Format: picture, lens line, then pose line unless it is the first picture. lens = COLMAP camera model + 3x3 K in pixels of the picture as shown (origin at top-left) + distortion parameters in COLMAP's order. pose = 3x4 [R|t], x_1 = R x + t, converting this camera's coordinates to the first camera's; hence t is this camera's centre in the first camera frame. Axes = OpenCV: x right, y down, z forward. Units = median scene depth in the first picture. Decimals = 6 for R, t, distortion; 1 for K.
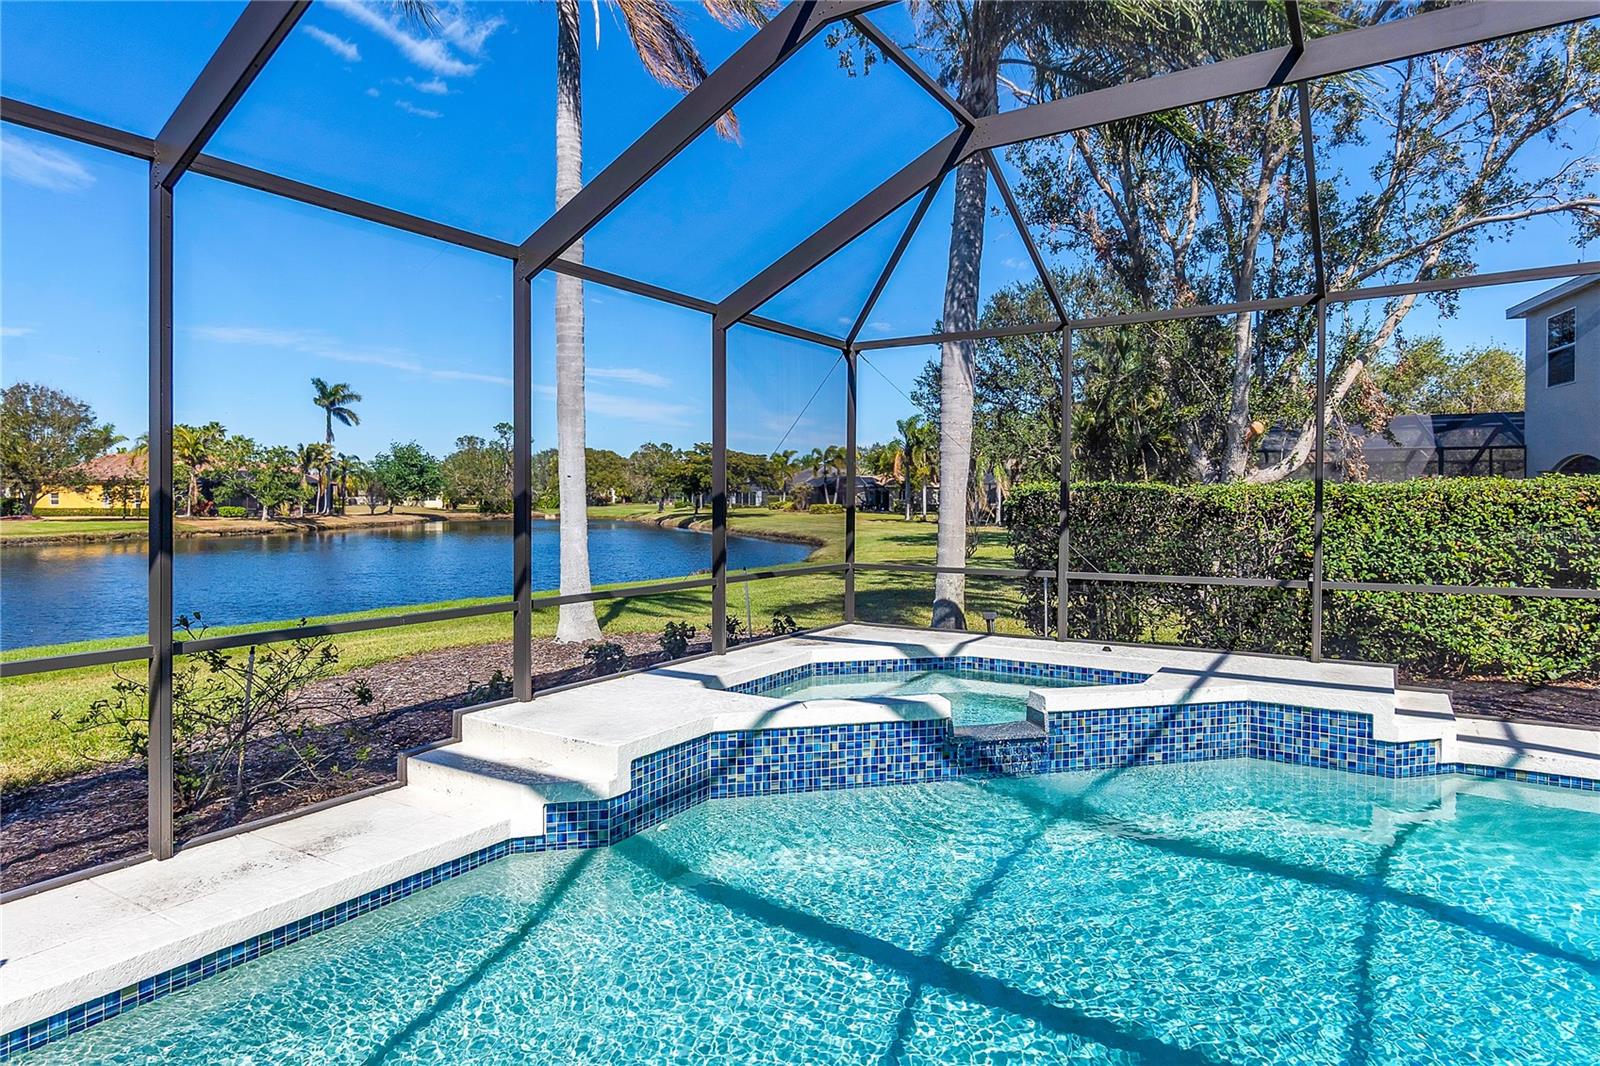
lens RADIAL K [[886.1, 0, 792.0], [0, 886.1, 541.6], [0, 0, 1]] dist [-0.009475, 0.000039]
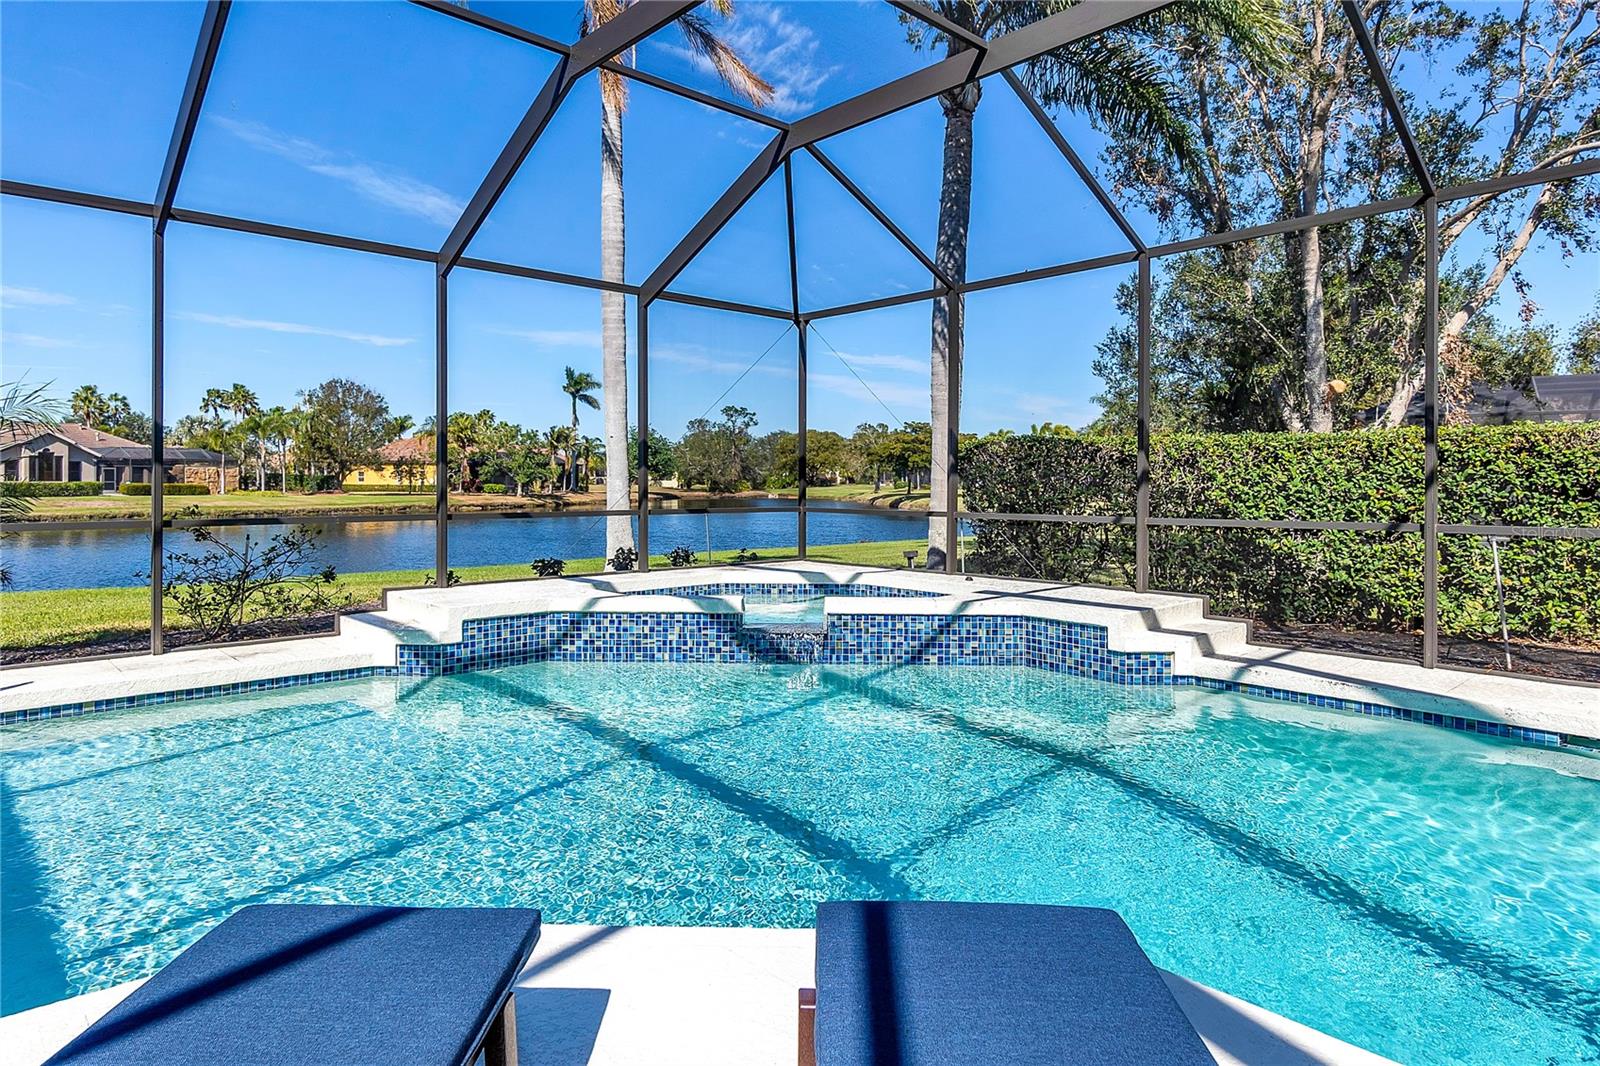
lens RADIAL K [[886.1, 0, 796.8], [0, 886.1, 545.6], [0, 0, 1]] dist [-0.009475, 0.000039]
pose [[0.969541, 0.022255, -0.243917, 0.518530], [-0.016069, 0.999498, 0.027323, 0.065062], [0.244403, -0.022571, 0.969411, -0.170384]]
